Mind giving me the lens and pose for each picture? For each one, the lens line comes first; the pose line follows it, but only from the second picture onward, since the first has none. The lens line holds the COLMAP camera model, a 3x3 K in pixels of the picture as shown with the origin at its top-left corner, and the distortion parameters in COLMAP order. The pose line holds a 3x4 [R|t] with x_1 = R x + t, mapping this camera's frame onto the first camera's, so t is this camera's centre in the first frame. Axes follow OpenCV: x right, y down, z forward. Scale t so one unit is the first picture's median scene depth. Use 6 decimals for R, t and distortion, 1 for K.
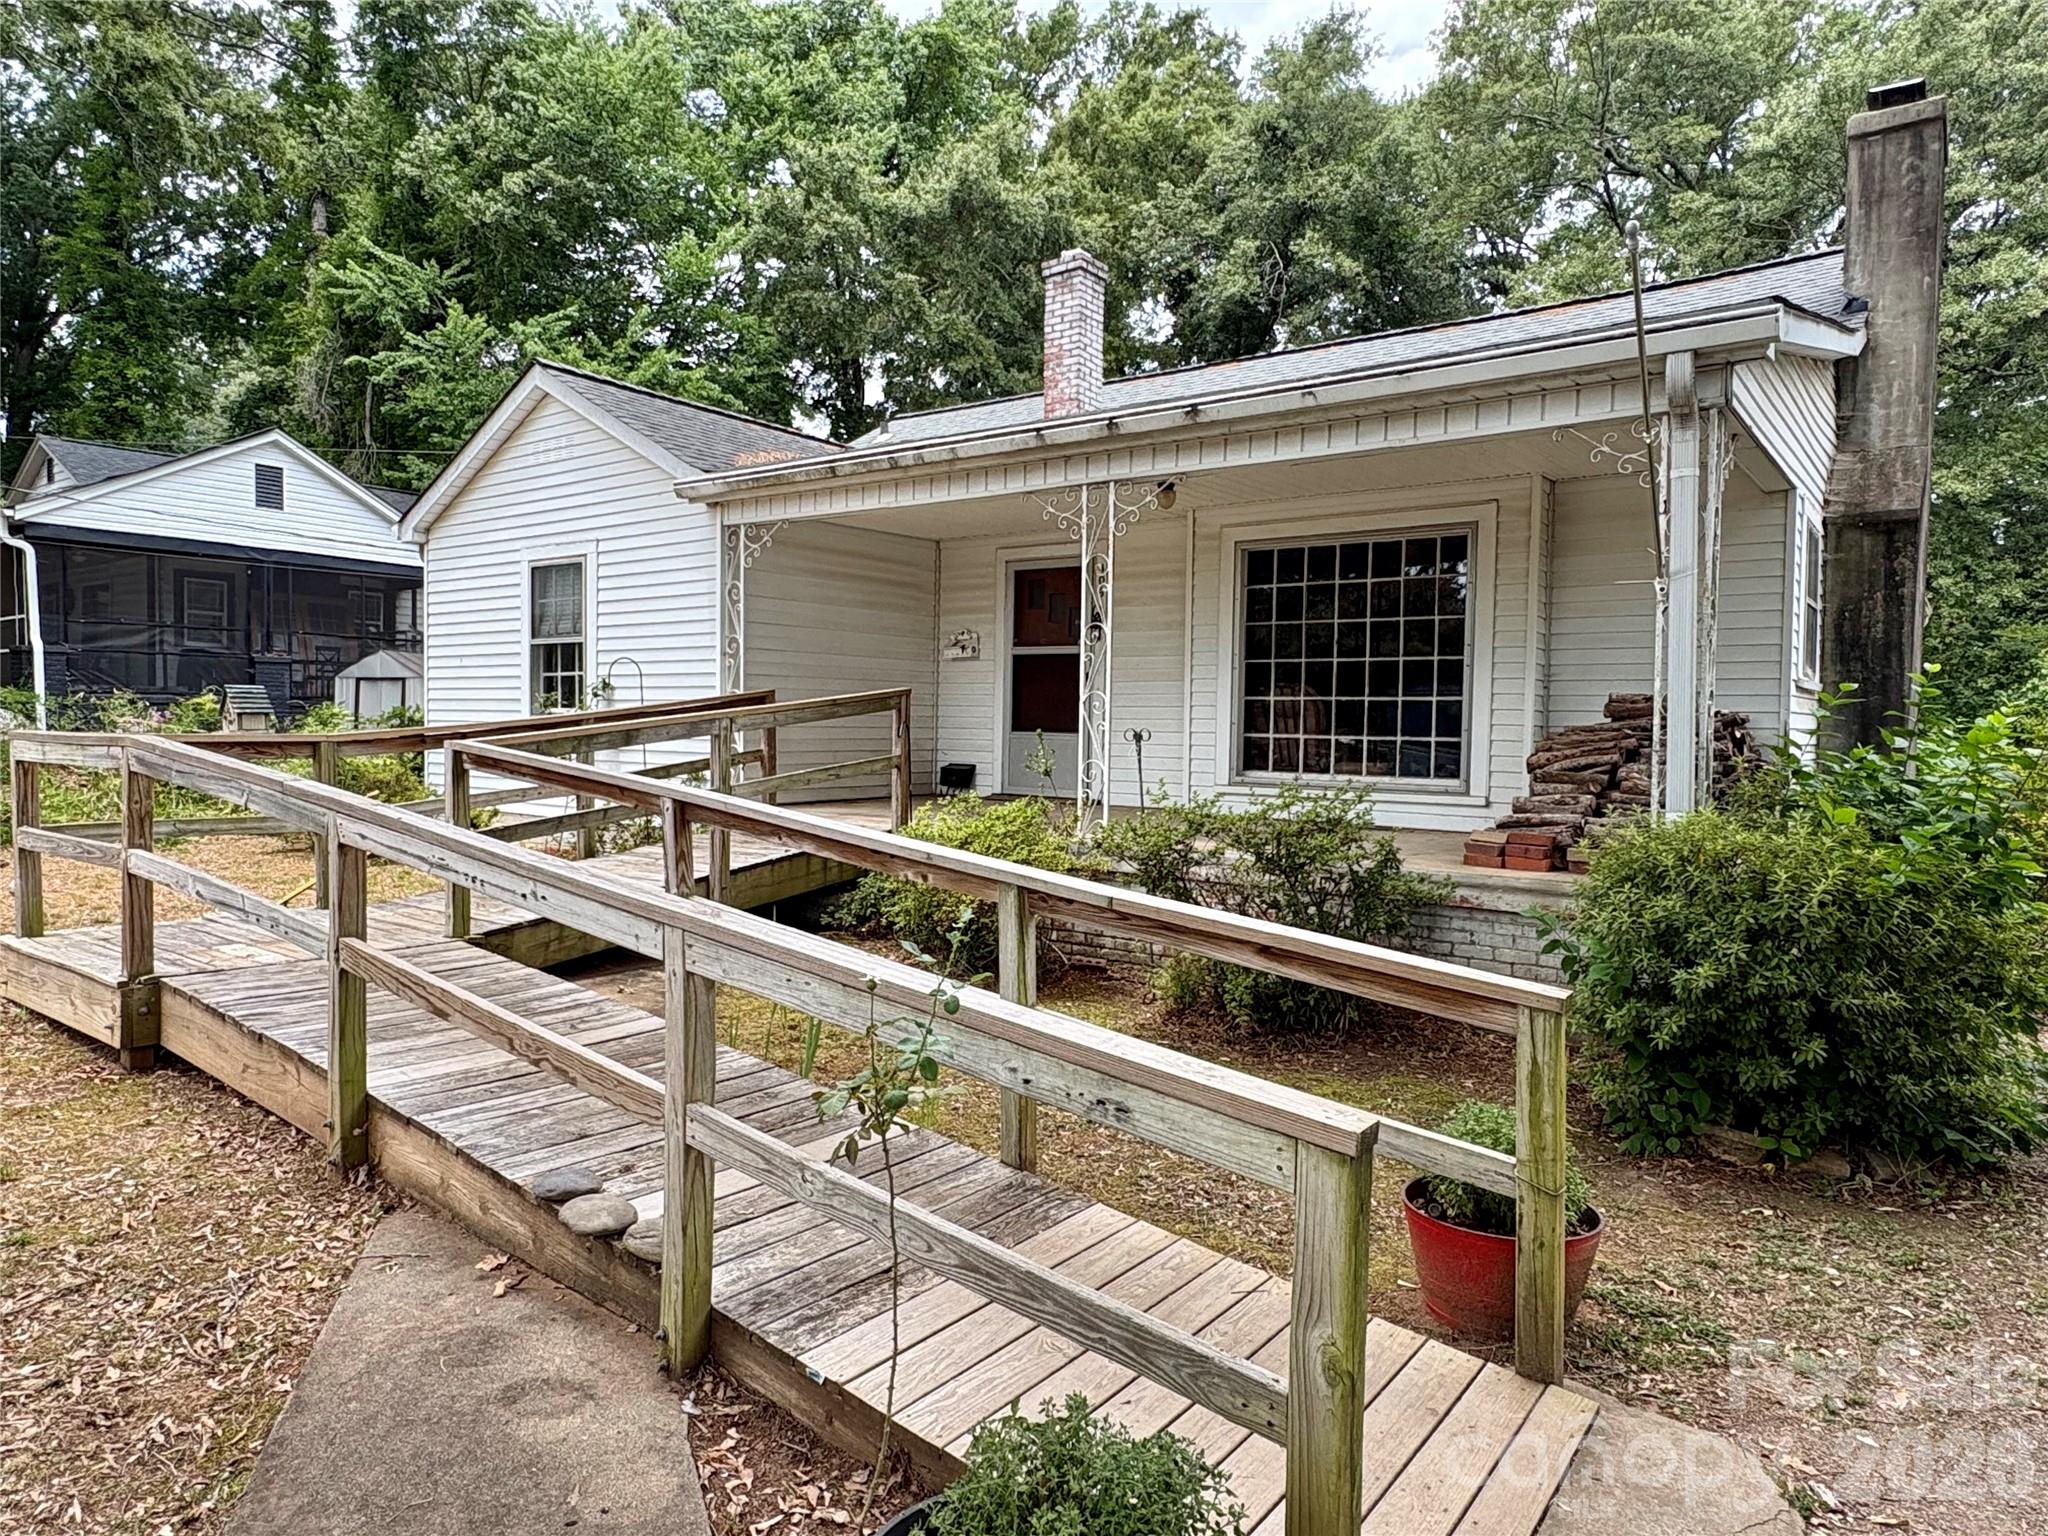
lens RADIAL K [[1236.4, 0, 1024.0], [0, 1236.4, 768.0], [0, 0, 1]] dist [0.002000, 0.000282]
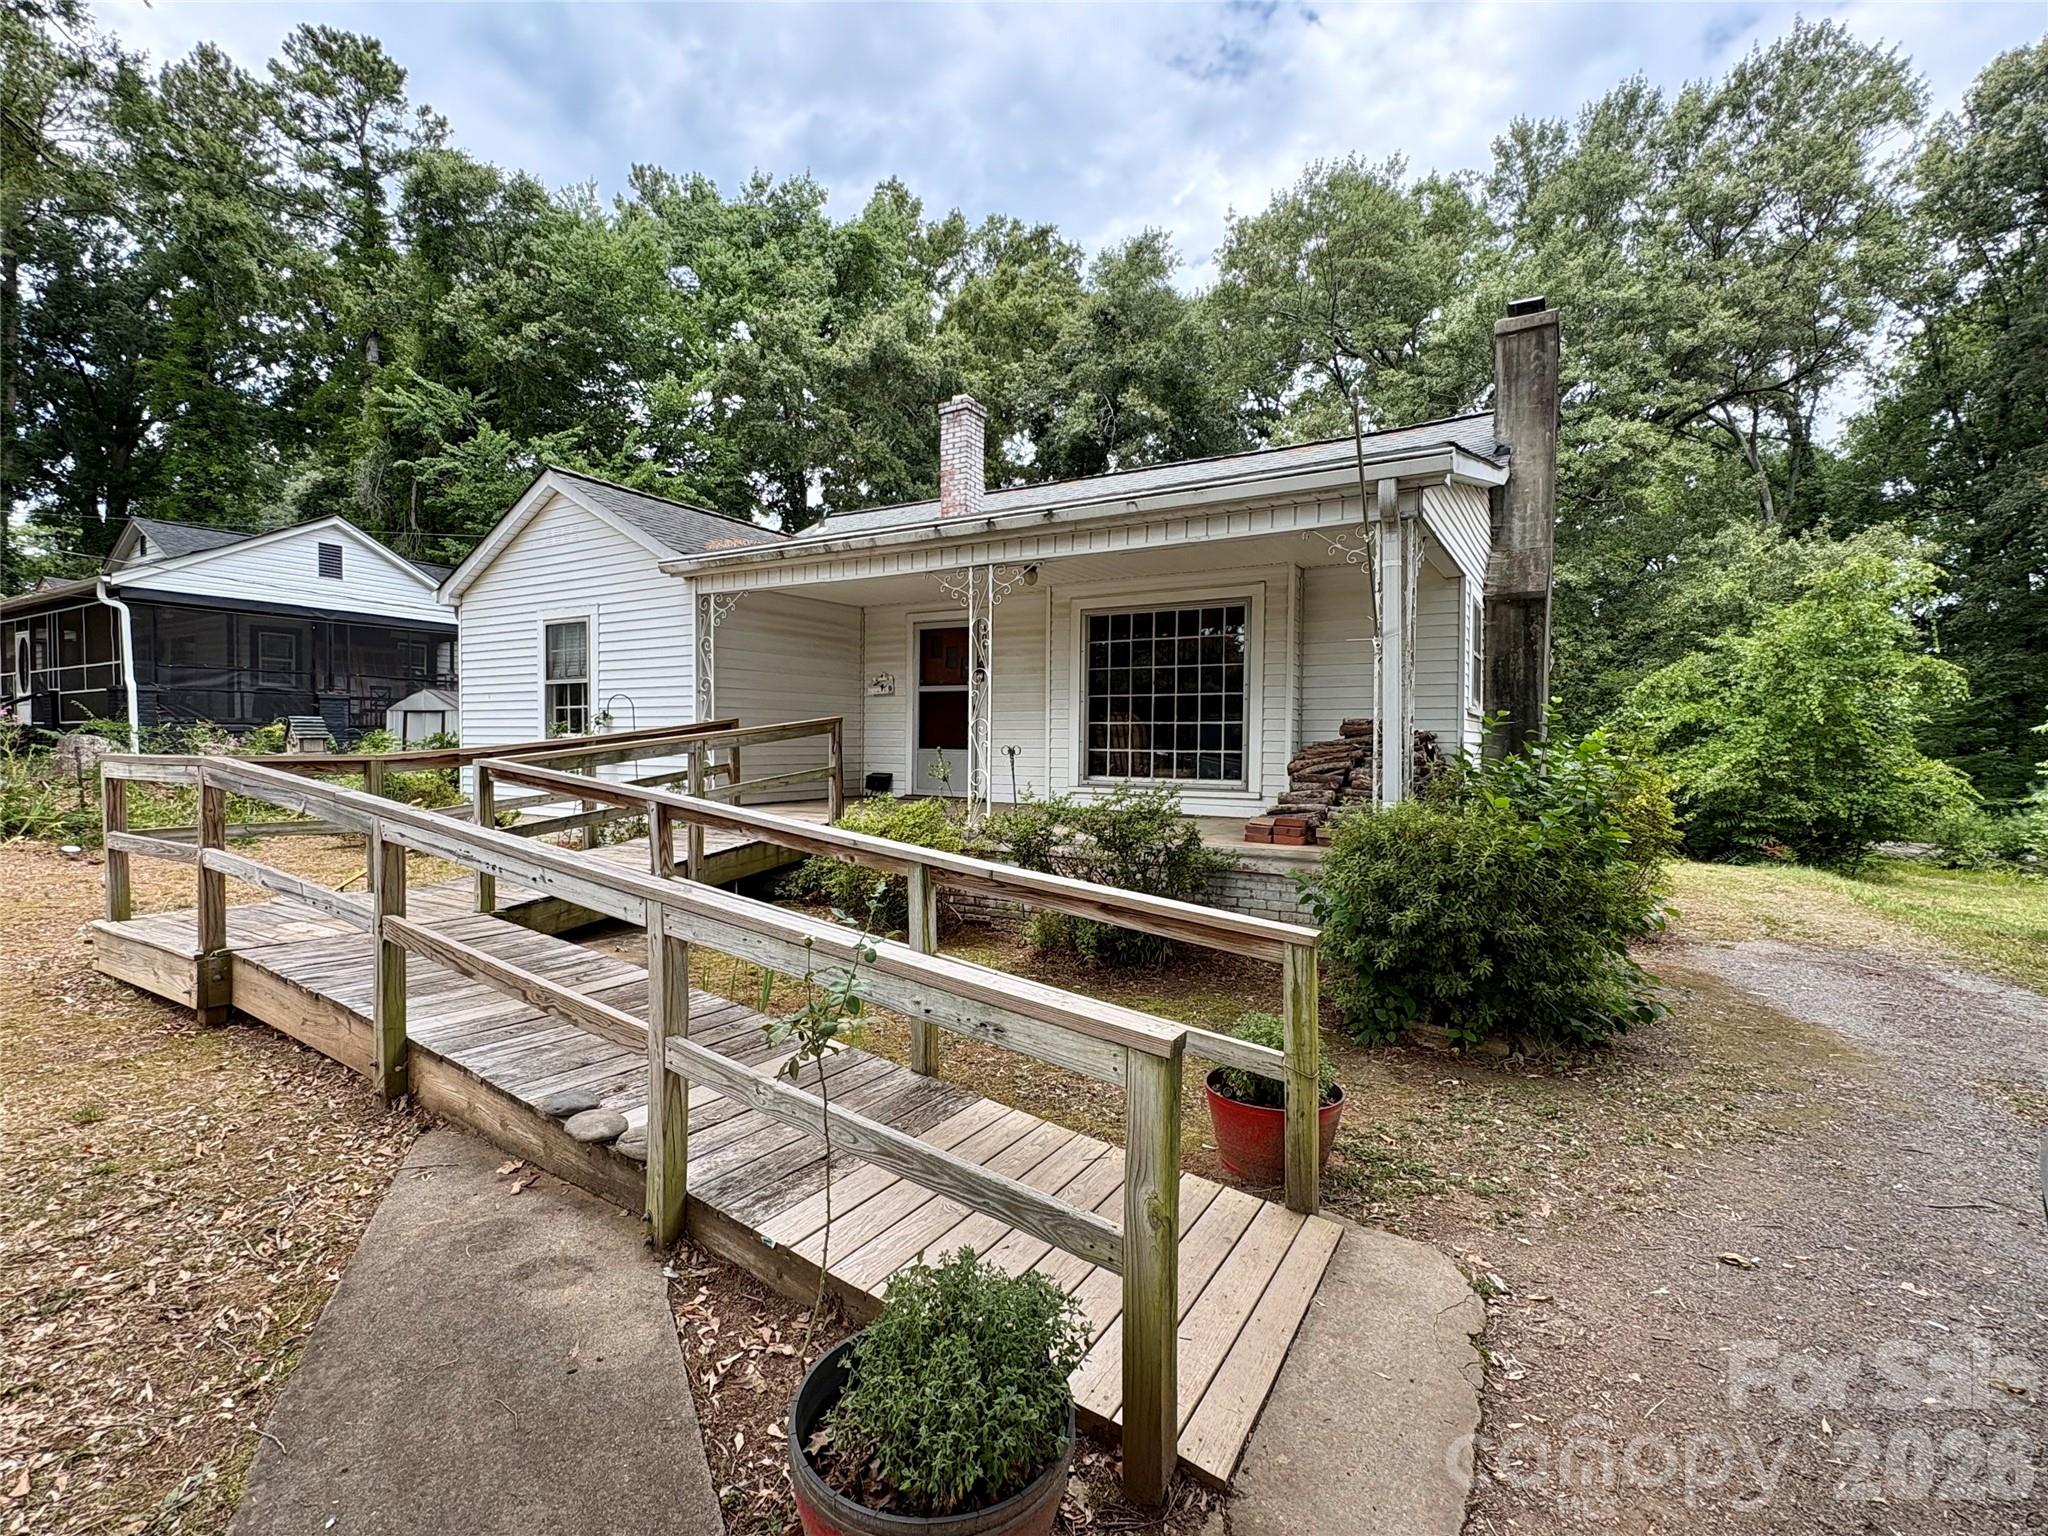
lens RADIAL K [[906.6, 0, 1021.5], [0, 906.6, 766.4], [0, 0, 1]] dist [0.002758, -0.000449]
pose [[0.994862, -0.009540, 0.100791, 0.001728], [0.010525, 0.999902, -0.009245, 0.000228], [-0.100693, 0.010259, 0.994865, 0.004543]]
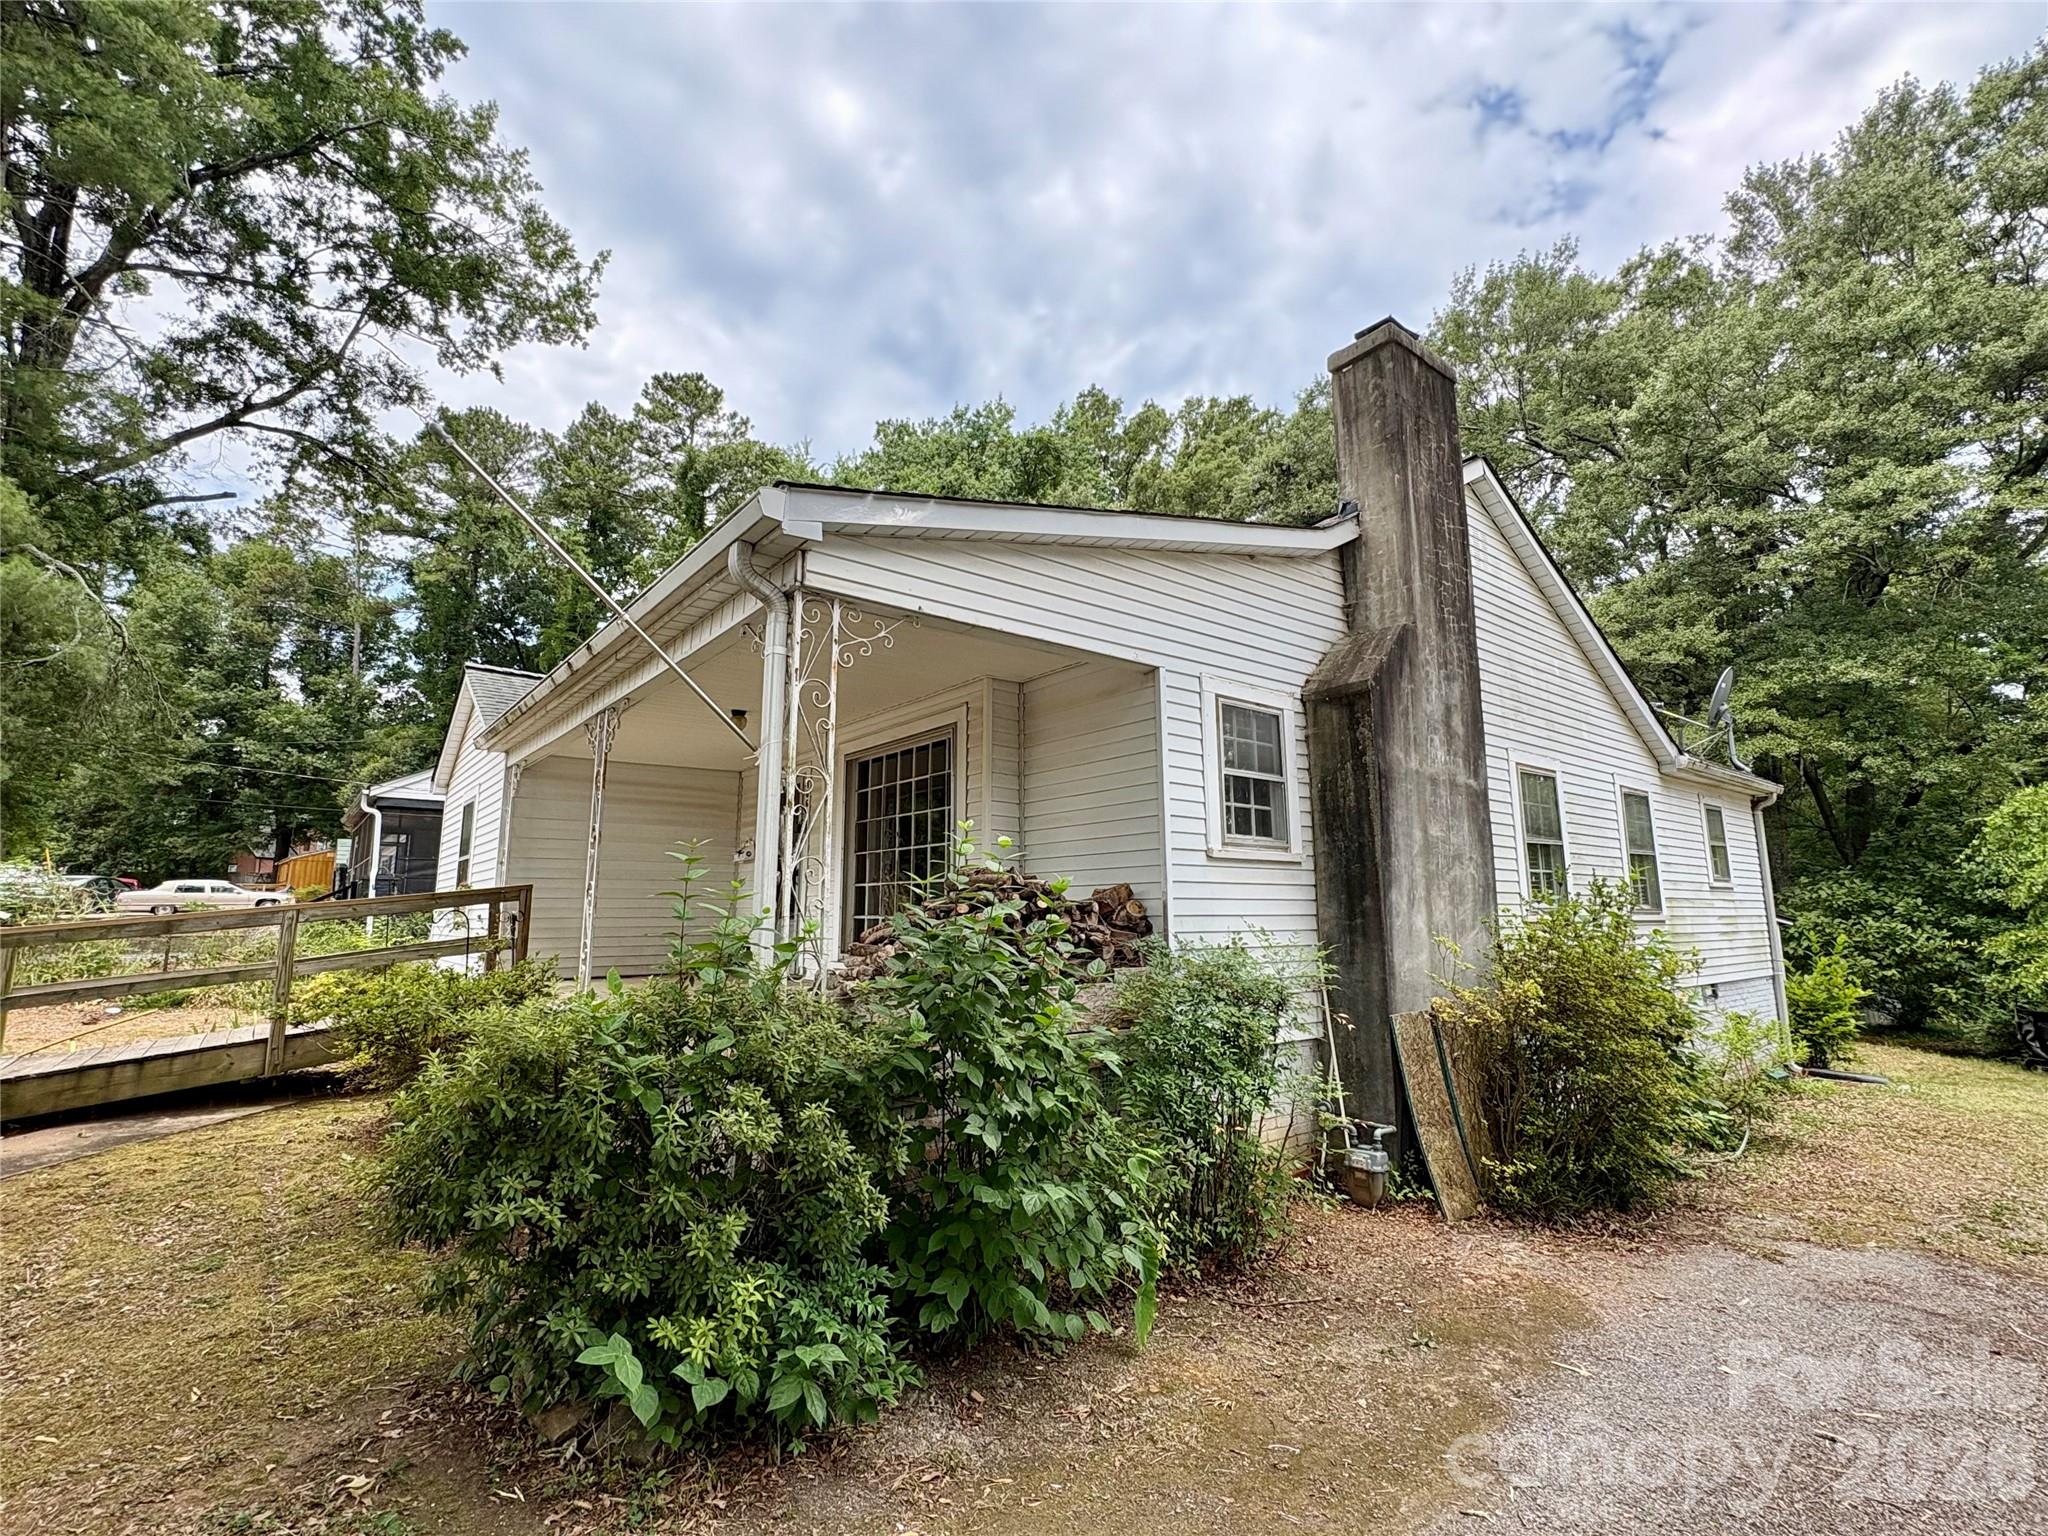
lens RADIAL K [[908.5, 0, 1023.0], [0, 908.5, 766.4], [0, 0, 1]] dist [0.002200, -0.000281]
pose [[0.968650, -0.059097, -0.241296, 0.601652], [0.009244, 0.979195, -0.202711, 0.010046], [0.248256, 0.194125, 0.949044, 0.222423]]
